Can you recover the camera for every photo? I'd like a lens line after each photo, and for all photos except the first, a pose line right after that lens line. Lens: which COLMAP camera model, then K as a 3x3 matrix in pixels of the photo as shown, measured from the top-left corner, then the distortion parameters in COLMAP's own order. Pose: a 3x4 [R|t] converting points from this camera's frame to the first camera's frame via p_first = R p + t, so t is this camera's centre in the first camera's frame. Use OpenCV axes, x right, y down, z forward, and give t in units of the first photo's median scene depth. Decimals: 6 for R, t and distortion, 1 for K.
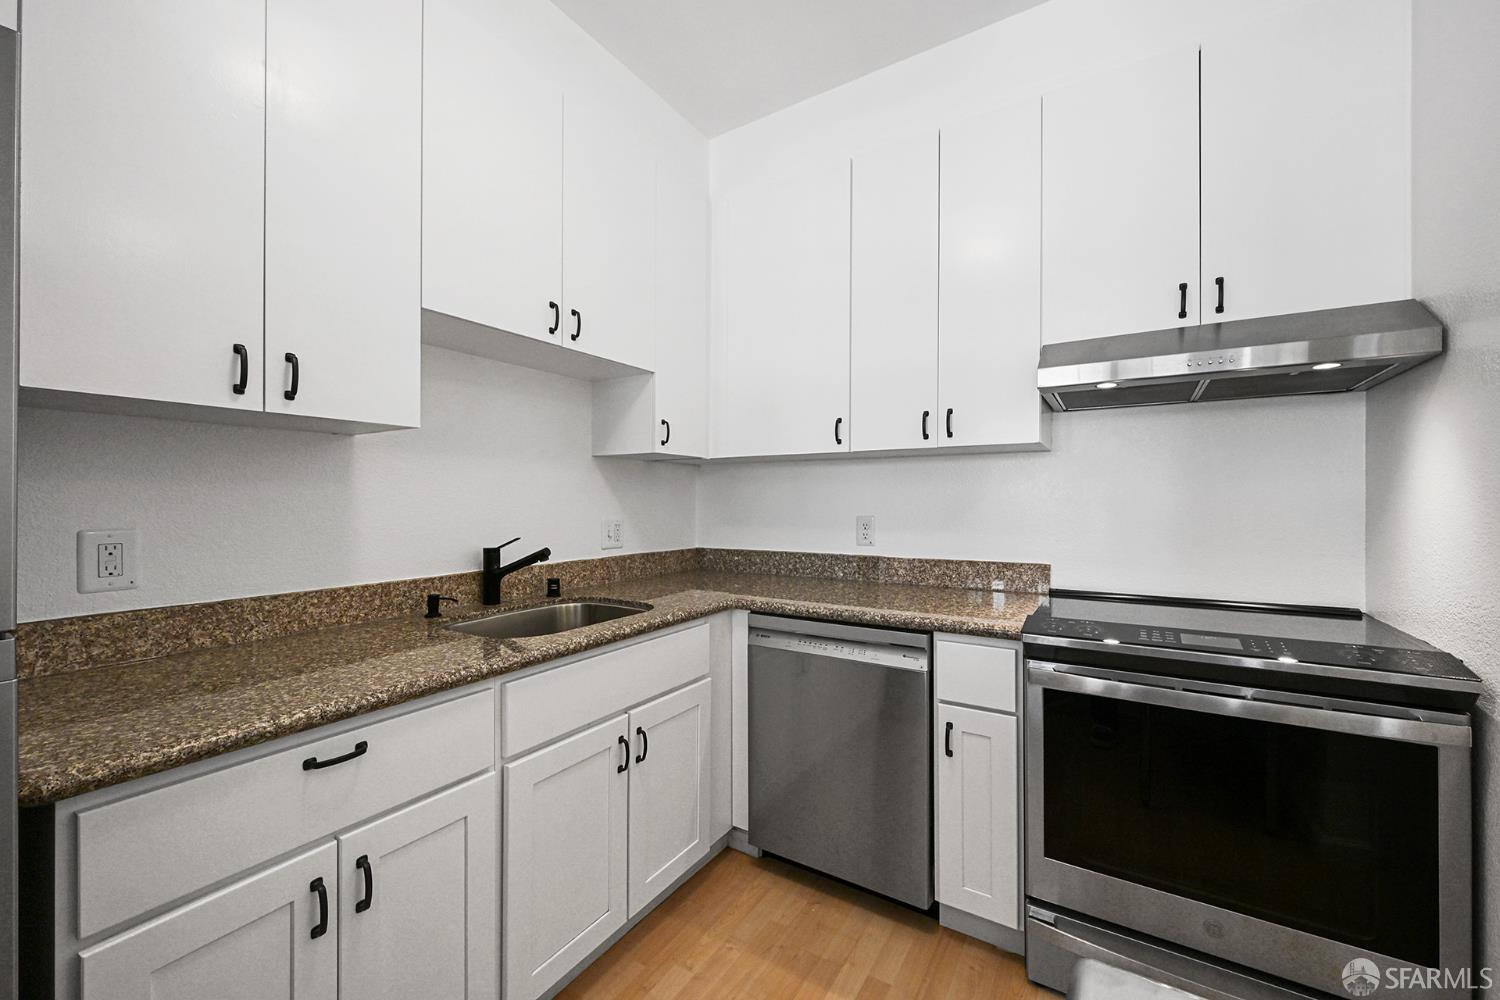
lens RADIAL K [[587.4, 0, 748.6], [0, 587.4, 498.7], [0, 0, 1]] dist [-0.002118, -0.000011]
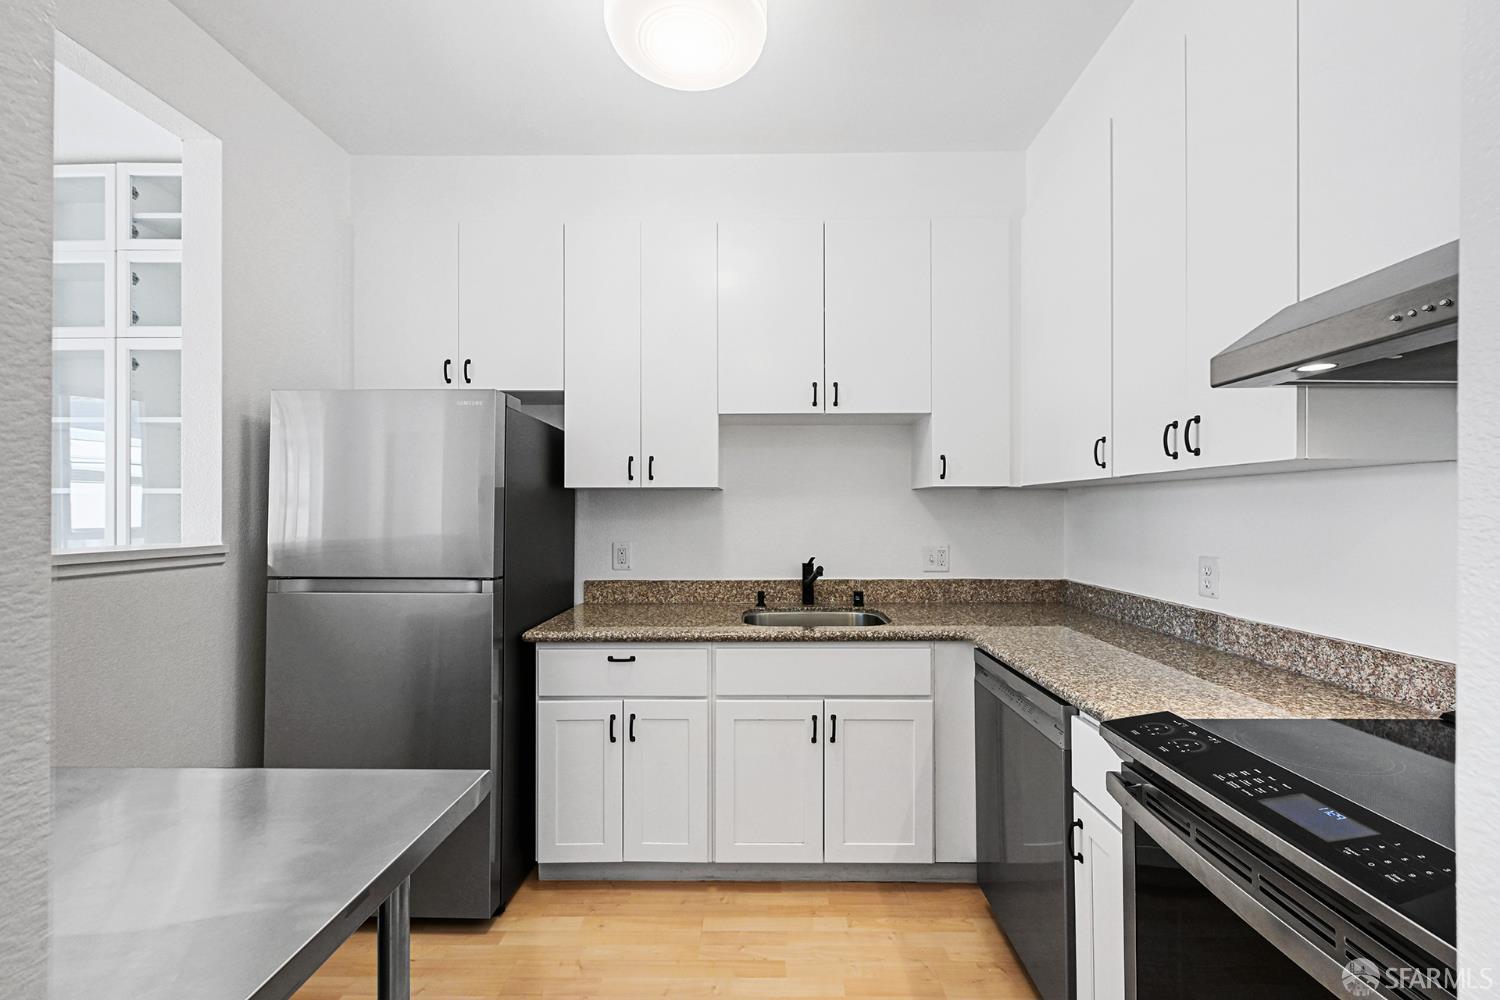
lens RADIAL K [[605.5, 0, 755.0], [0, 605.5, 501.7], [0, 0, 1]] dist [-0.000871, 0.000079]
pose [[0.521082, -0.014120, -0.853390, 0.687576], [0.005887, 0.999899, -0.012950, -0.041463], [0.853487, 0.001724, 0.521112, 0.147975]]
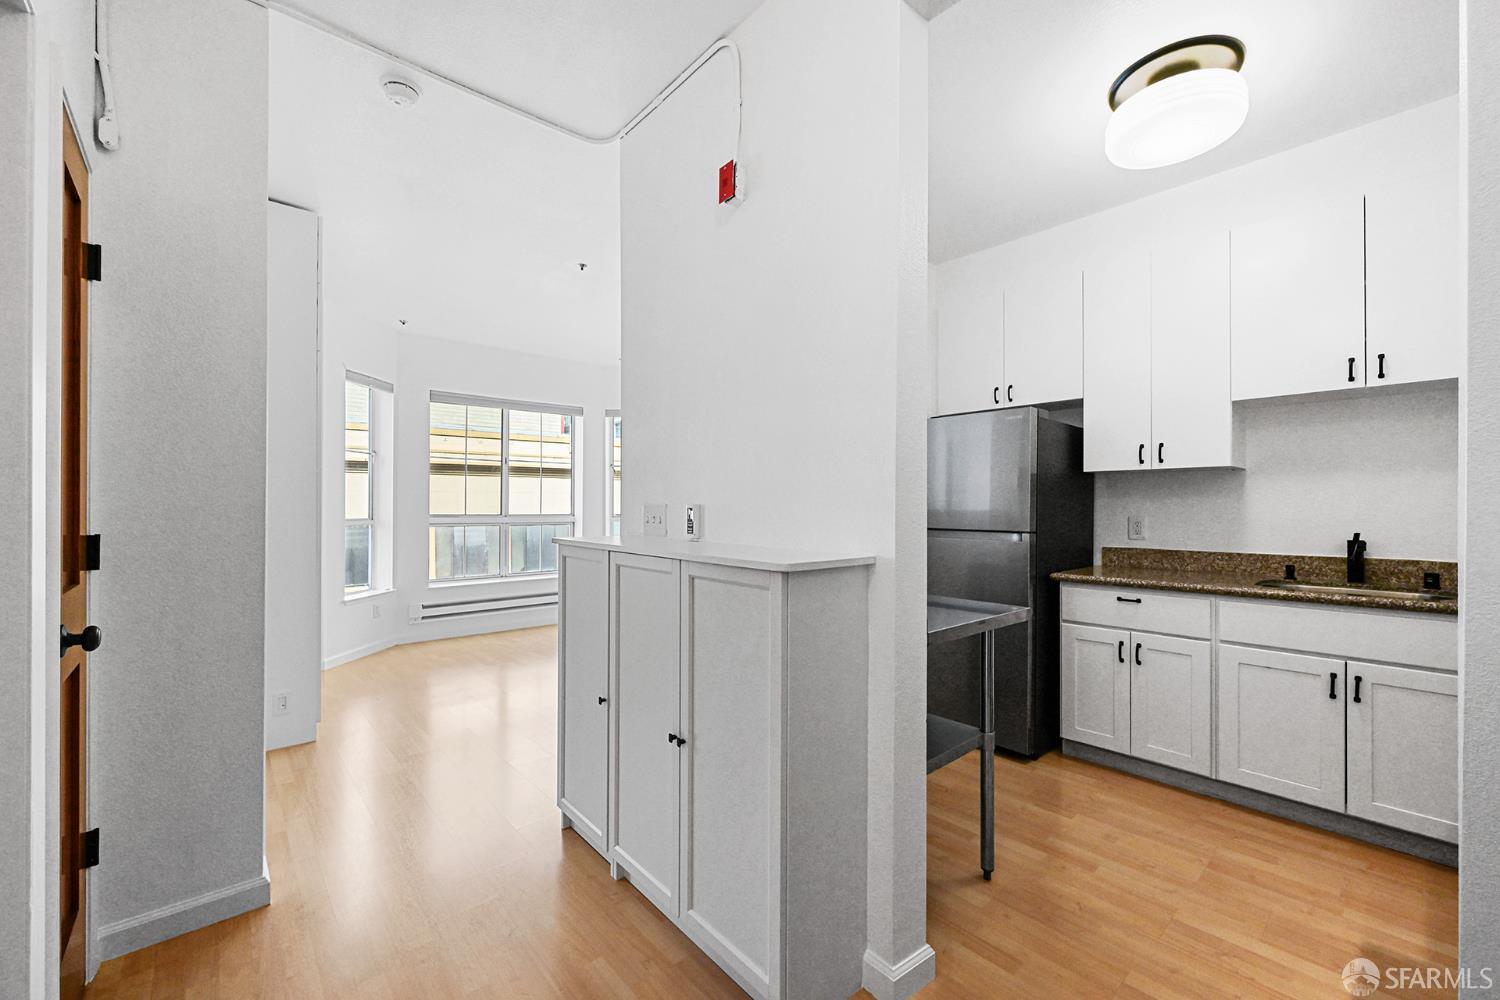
lens RADIAL K [[594.0, 0, 751.4], [0, 594.0, 504.1], [0, 0, 1]] dist [-0.001954, 0.000071]
pose [[-0.288082, -0.006863, -0.957581, 1.217078], [-0.000058, 0.999974, -0.007150, 0.009646], [0.957606, -0.002004, -0.288075, 0.064281]]
